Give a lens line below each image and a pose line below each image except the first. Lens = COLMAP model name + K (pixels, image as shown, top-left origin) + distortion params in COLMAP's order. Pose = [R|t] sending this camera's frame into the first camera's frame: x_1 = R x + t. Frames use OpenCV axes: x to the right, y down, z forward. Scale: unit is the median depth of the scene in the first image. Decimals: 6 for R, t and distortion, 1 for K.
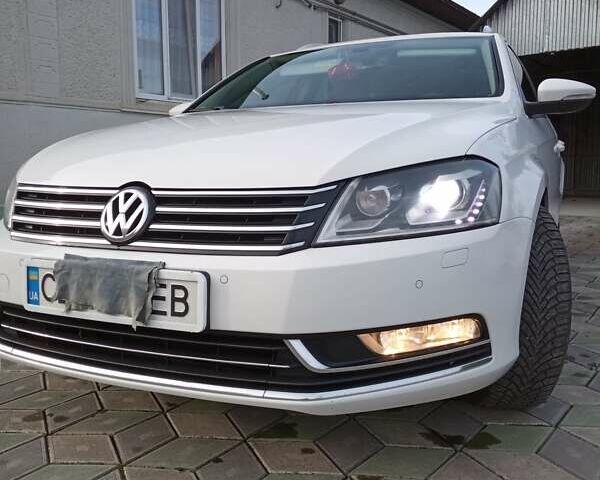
lens RADIAL K [[601.7, 0, 308.9], [0, 601.7, 238.1], [0, 0, 1]] dist [0.085481, -0.187396]
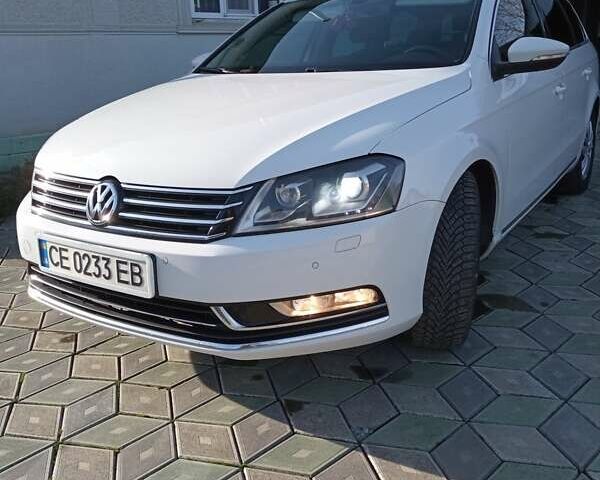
lens RADIAL K [[601.7, 0, 308.9], [0, 601.7, 238.1], [0, 0, 1]] dist [0.085481, -0.187396]
pose [[0.988794, 0.015892, -0.148441, 0.328802], [0.010587, 0.984349, 0.175909, -0.189092], [0.148914, -0.175510, 0.973150, -0.209726]]
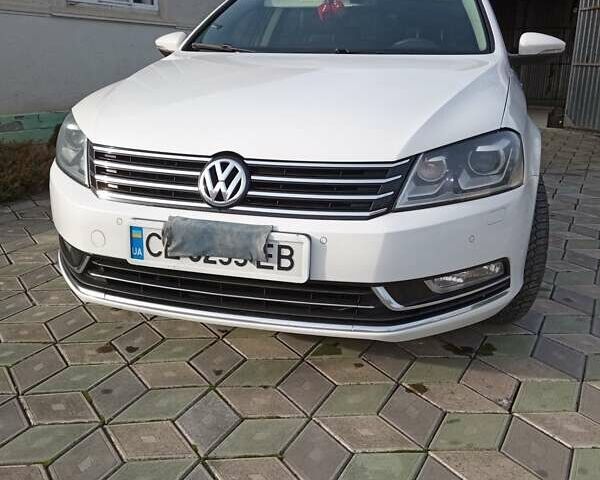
lens RADIAL K [[601.7, 0, 308.9], [0, 601.7, 238.1], [0, 0, 1]] dist [0.085481, -0.187396]
pose [[0.986727, -0.025173, 0.160426, -0.330051], [-0.001965, 0.985989, 0.166801, -0.125307], [-0.162377, -0.164902, 0.972852, -0.161153]]
